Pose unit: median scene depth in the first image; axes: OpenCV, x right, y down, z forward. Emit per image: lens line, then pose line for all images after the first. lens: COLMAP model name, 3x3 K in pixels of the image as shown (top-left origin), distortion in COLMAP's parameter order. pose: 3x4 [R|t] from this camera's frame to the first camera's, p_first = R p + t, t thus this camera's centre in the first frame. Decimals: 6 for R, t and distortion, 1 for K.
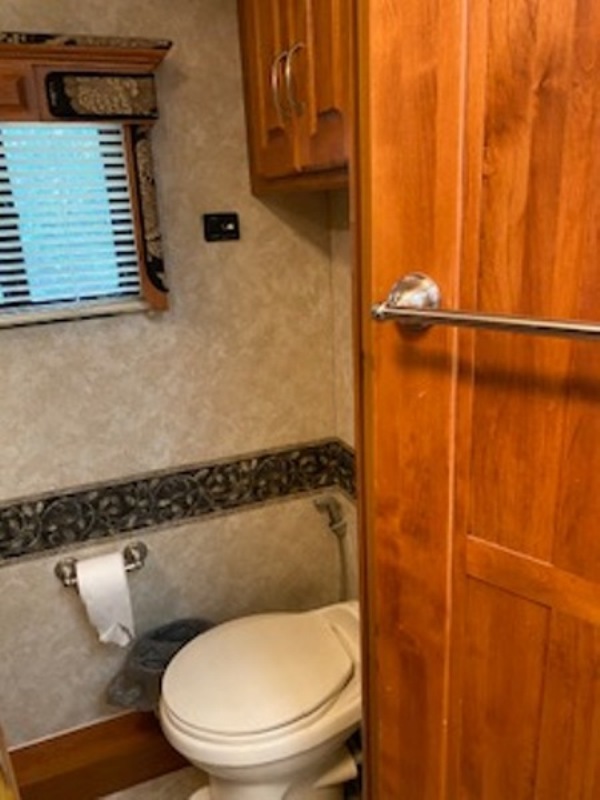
lens RADIAL K [[604.6, 0, 307.9], [0, 604.6, 391.6], [0, 0, 1]] dist [0.025950, -0.022158]
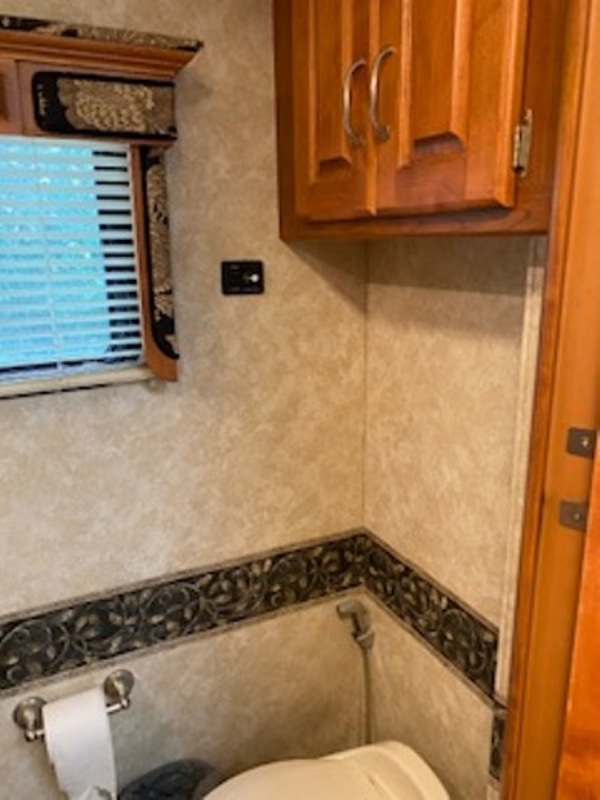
lens RADIAL K [[604.6, 0, 297.9], [0, 604.6, 398.9], [0, 0, 1]] dist [0.025950, -0.022158]
pose [[0.997658, 0.017476, 0.066131, -0.117752], [-0.014671, 0.998982, -0.042658, -0.075895], [-0.066809, 0.041587, 0.996899, 0.198249]]
